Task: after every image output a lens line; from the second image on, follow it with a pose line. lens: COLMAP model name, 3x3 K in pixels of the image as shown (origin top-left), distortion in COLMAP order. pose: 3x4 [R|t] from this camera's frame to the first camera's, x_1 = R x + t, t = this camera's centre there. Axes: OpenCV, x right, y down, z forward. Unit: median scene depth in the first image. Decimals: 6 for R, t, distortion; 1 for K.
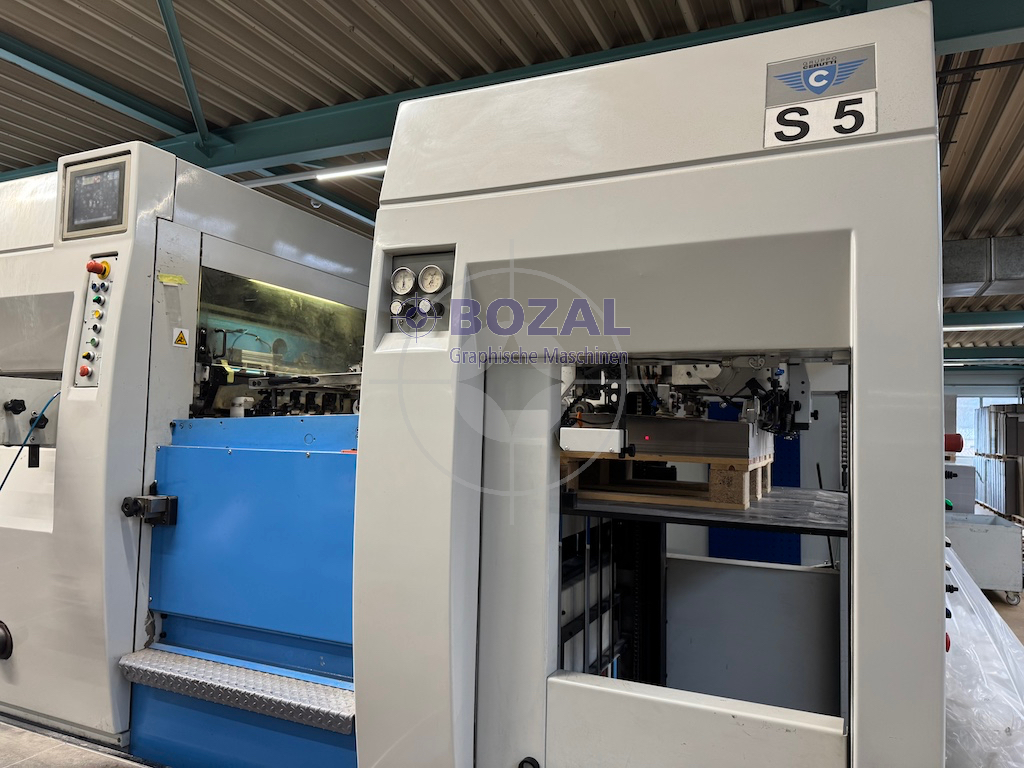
lens RADIAL K [[730.8, 0, 512.0], [0, 730.8, 384.0], [0, 0, 1]] dist [0.004490, -0.002500]
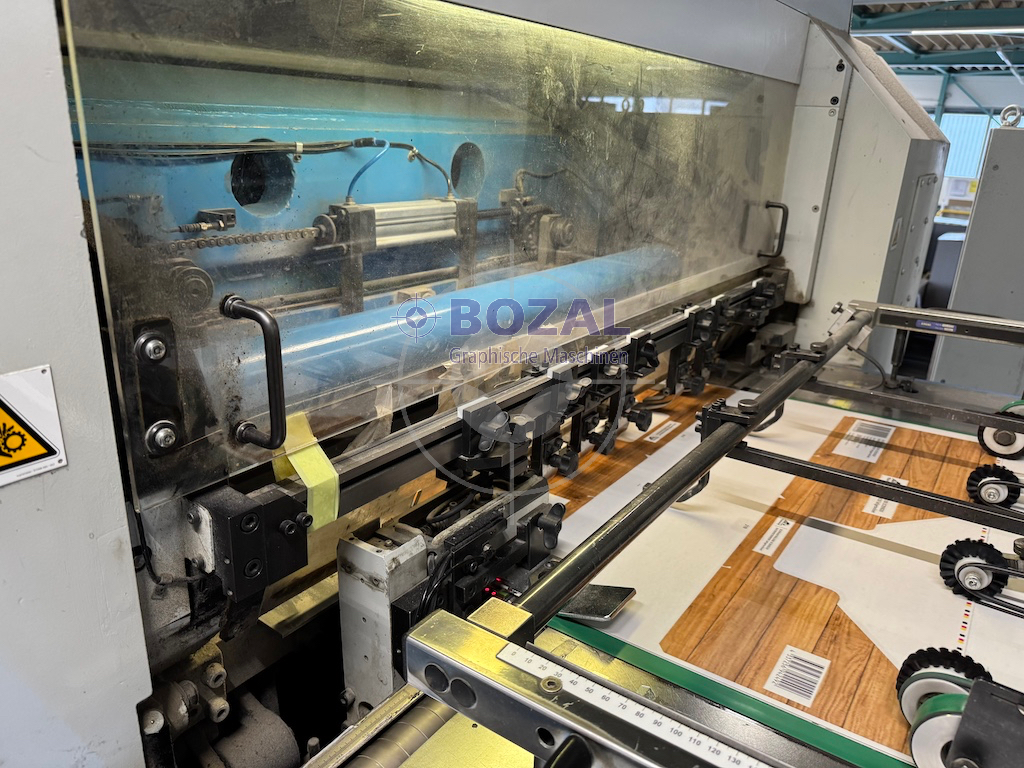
lens RADIAL K [[730.8, 0, 512.0], [0, 730.8, 384.0], [0, 0, 1]] dist [0.004490, -0.002500]
pose [[0.981389, 0.057411, -0.183247, -0.333038], [0.014192, 0.929968, 0.367366, -0.136562], [0.191505, -0.363130, 0.911846, 0.936793]]
